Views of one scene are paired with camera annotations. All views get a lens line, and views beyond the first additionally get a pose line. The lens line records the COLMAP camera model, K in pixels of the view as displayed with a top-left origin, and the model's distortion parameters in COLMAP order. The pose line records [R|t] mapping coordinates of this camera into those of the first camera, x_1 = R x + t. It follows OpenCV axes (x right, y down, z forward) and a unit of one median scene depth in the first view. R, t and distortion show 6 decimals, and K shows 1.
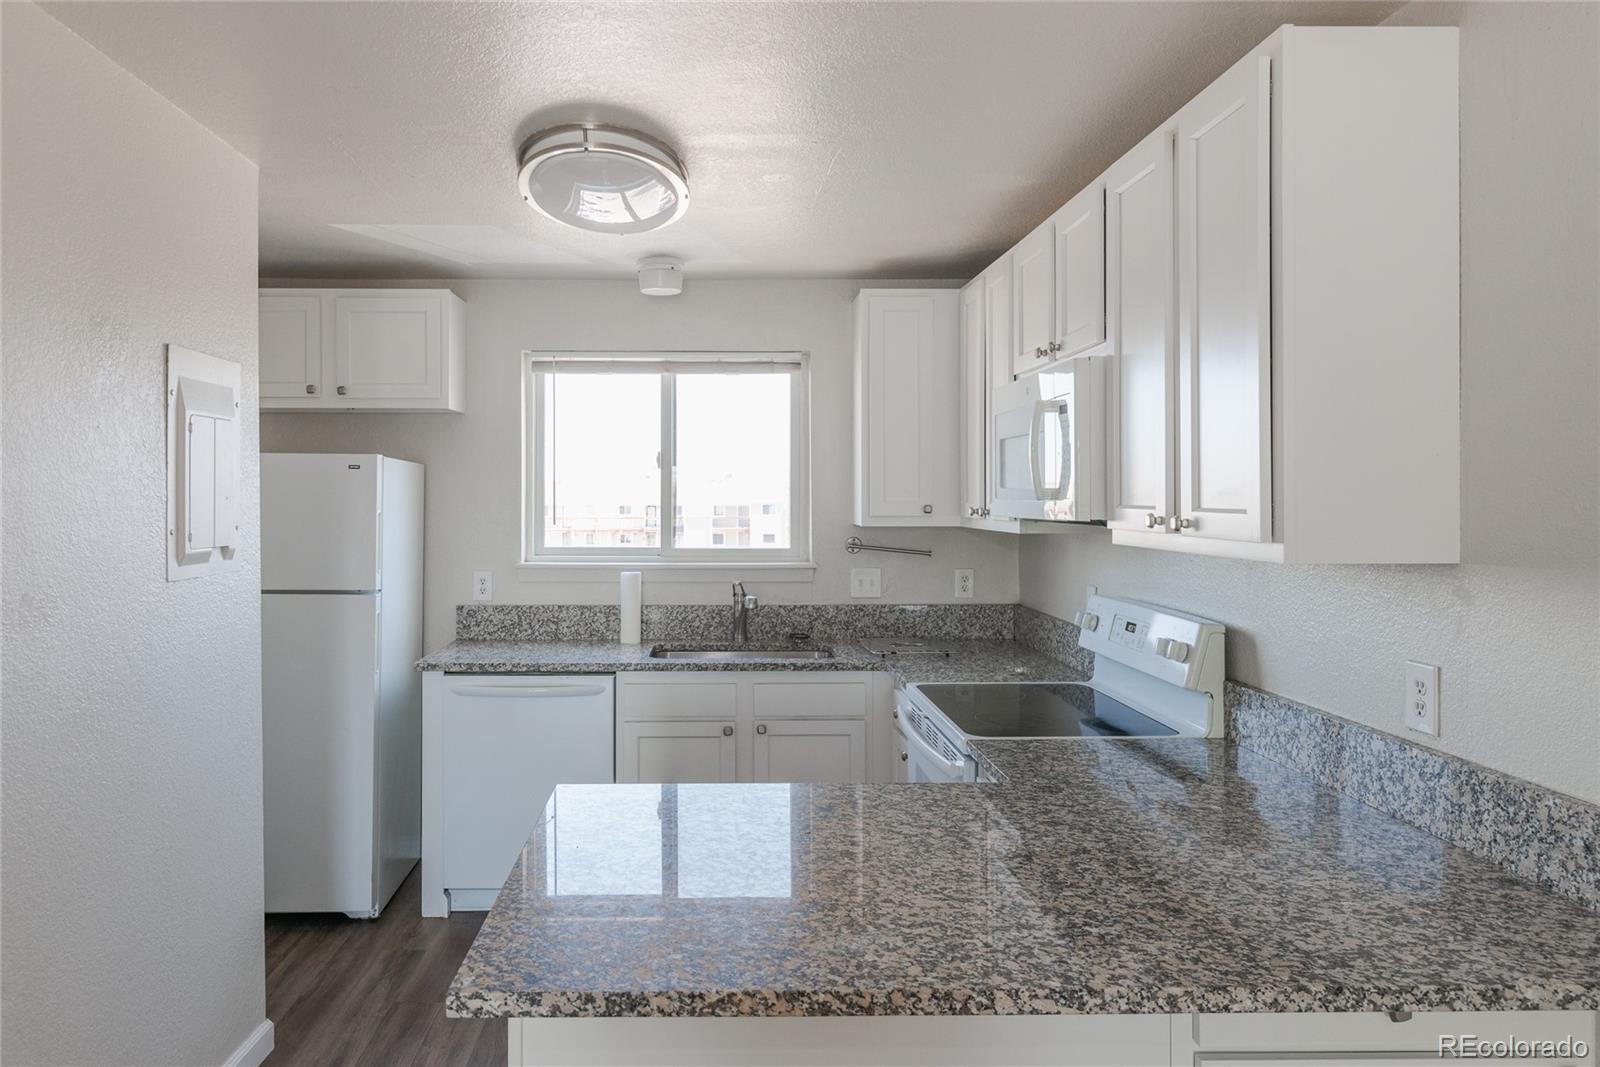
lens RADIAL K [[1052.5, 0, 728.3], [0, 1052.5, 491.4], [0, 0, 1]] dist [-0.001899, -0.001378]
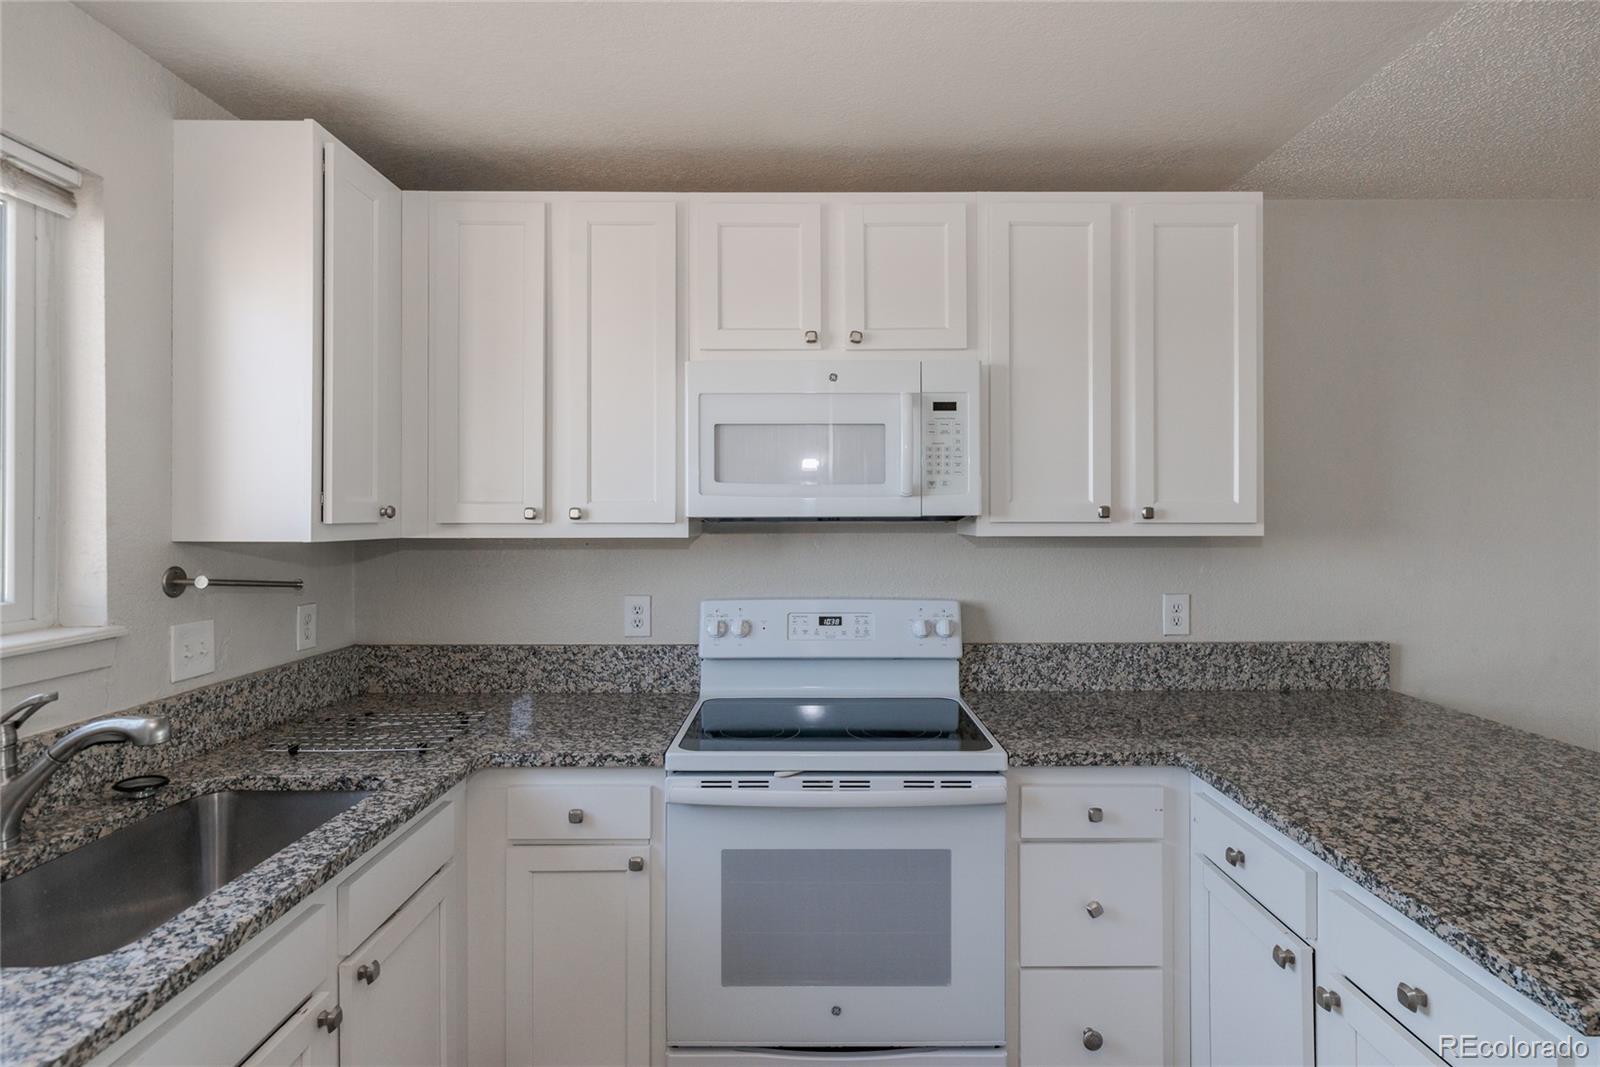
lens RADIAL K [[800.7, 0, 815.1], [0, 800.7, 520.2], [0, 0, 1]] dist [-0.000313, 0.000115]
pose [[0.018412, -0.002751, 0.999827, -0.382014], [-0.002255, 0.999994, 0.002793, 0.025083], [-0.999828, -0.002306, 0.018406, 0.932041]]
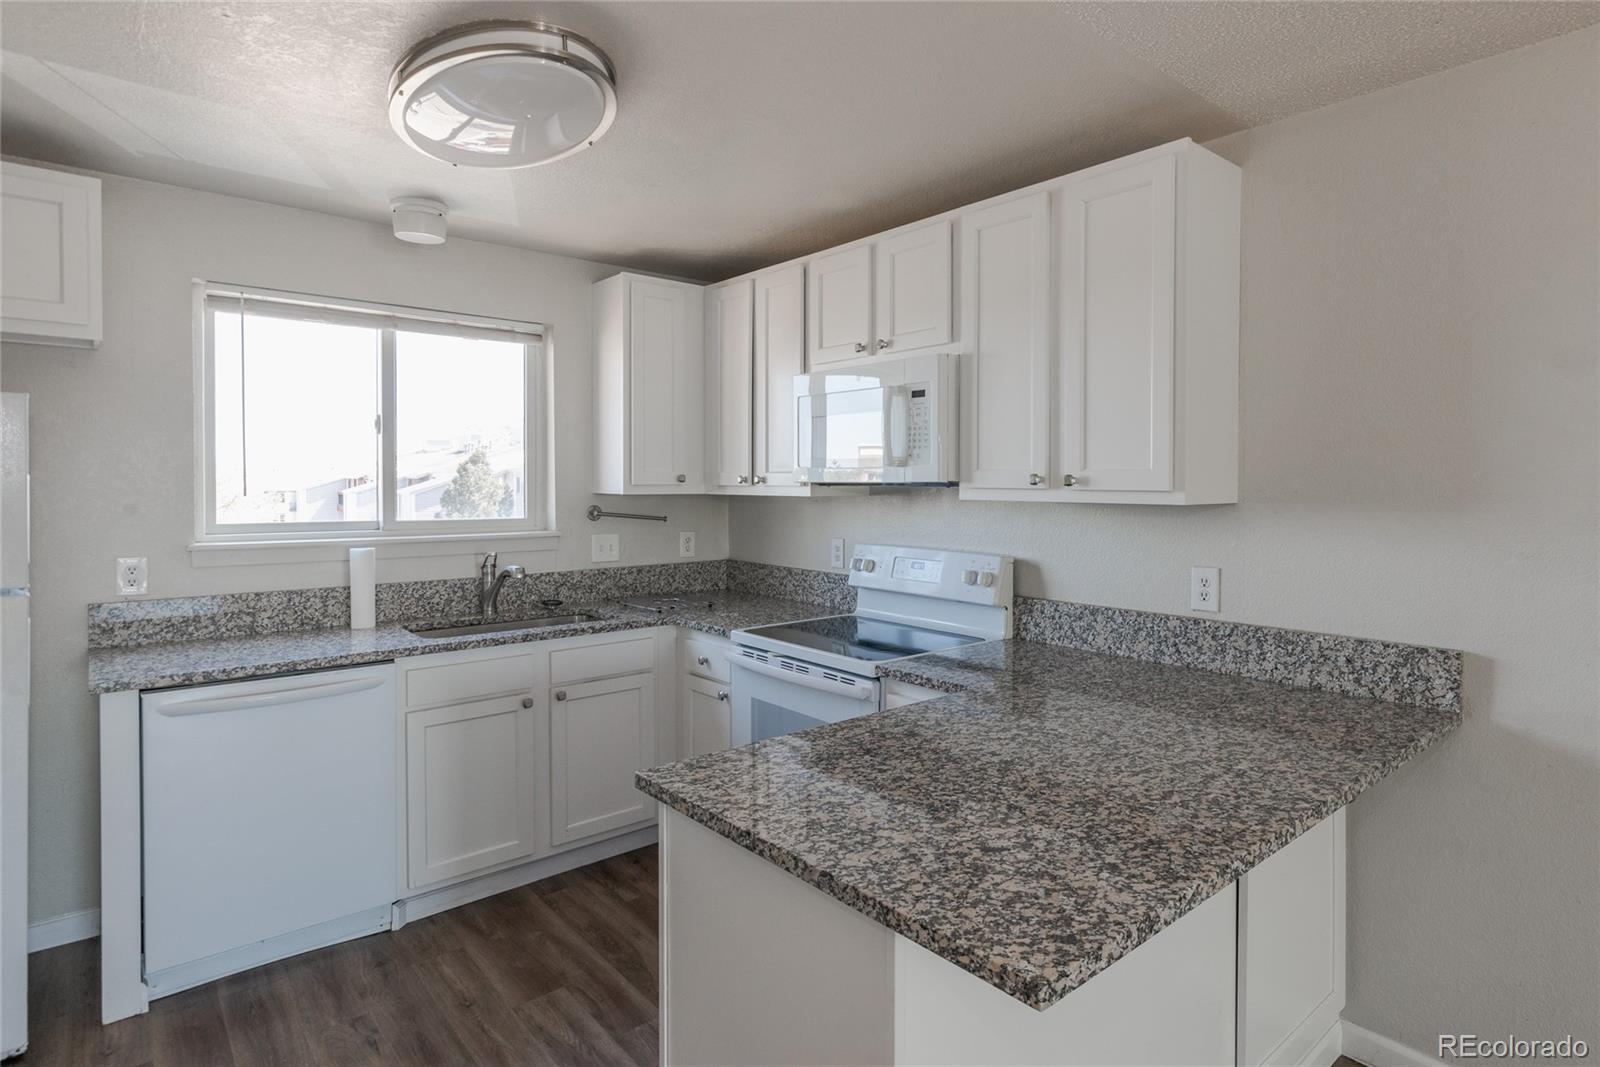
lens RADIAL K [[856.3, 0, 894.4], [0, 856.3, 495.9], [0, 0, 1]] dist [0.000742, -0.000209]
pose [[0.740890, -0.008837, 0.671569, -0.328449], [-0.006374, 0.999776, 0.020188, 0.019777], [-0.671597, -0.019238, 0.740667, 0.217276]]
